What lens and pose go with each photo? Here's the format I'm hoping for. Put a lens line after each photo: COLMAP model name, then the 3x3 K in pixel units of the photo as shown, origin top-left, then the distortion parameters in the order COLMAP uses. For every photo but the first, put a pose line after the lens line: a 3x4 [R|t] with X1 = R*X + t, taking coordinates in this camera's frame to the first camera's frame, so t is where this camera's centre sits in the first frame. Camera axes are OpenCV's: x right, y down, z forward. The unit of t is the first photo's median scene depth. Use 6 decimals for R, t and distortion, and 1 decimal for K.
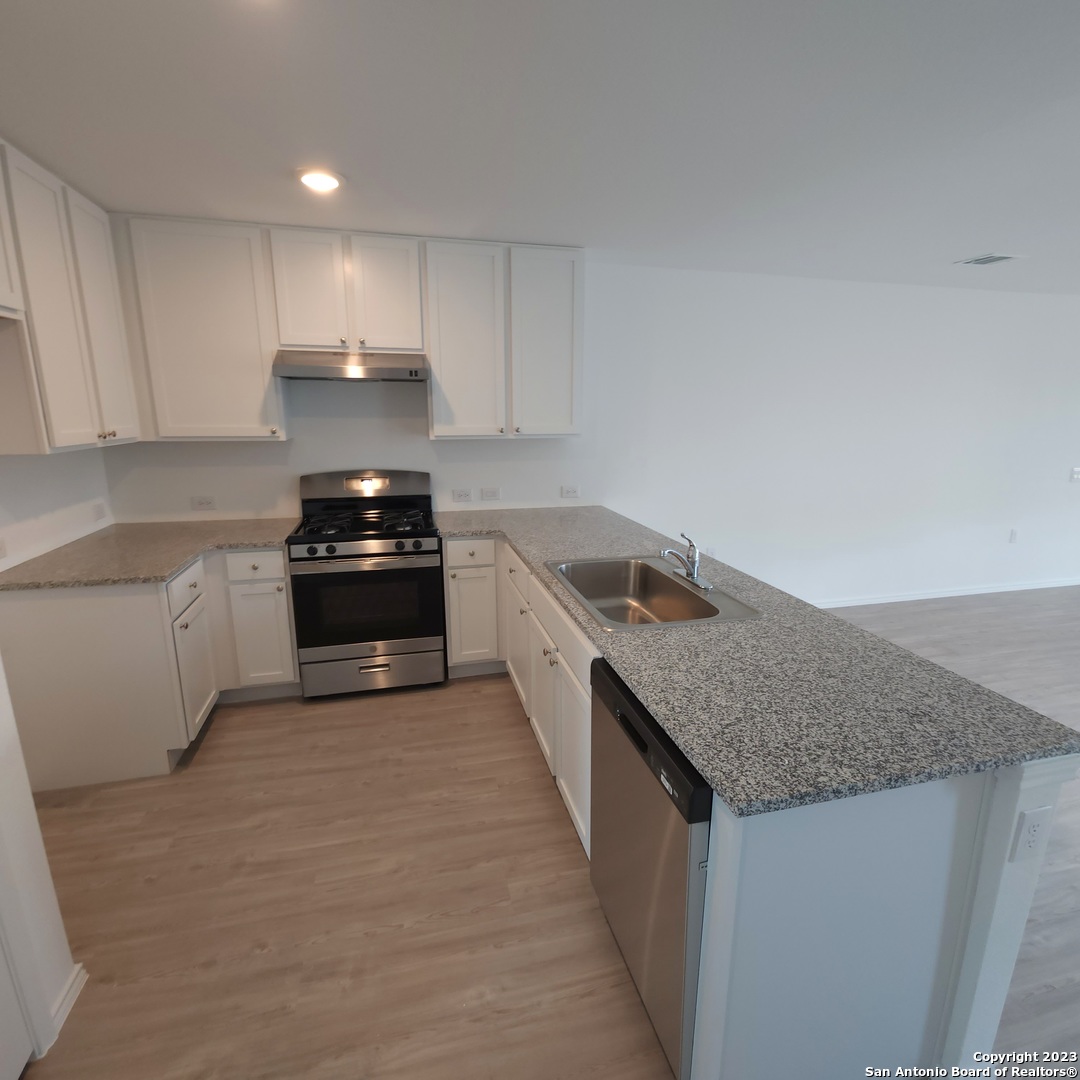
lens RADIAL K [[580.4, 0, 548.3], [0, 580.4, 540.0], [0, 0, 1]] dist [0.001472, -0.000781]
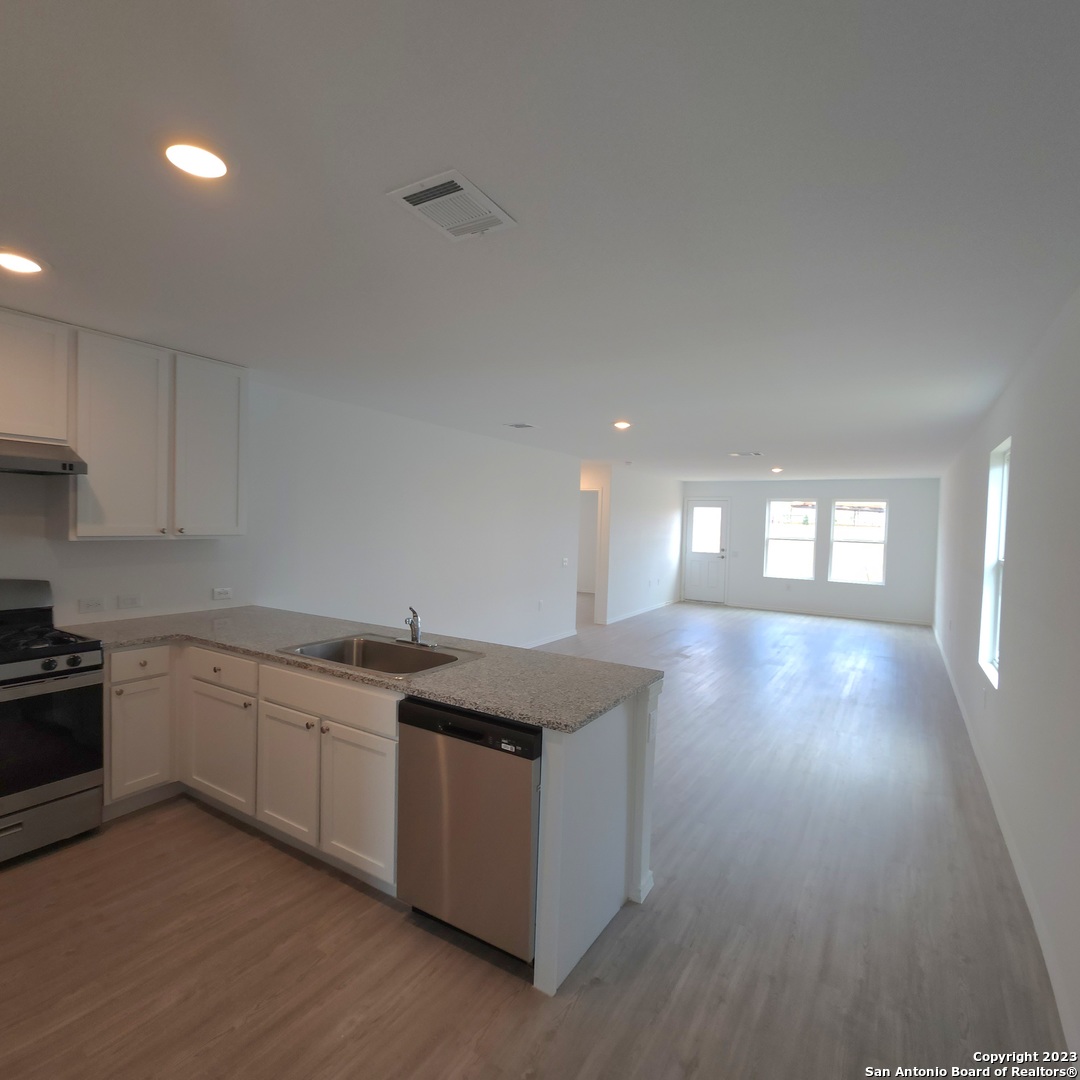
lens RADIAL K [[580.4, 0, 548.3], [0, 580.4, 540.0], [0, 0, 1]] dist [0.001472, -0.000781]
pose [[0.718586, -0.004697, 0.695422, -0.317962], [0.130986, 0.982994, -0.128709, 0.034283], [-0.682991, 0.183579, 0.706981, -0.111876]]
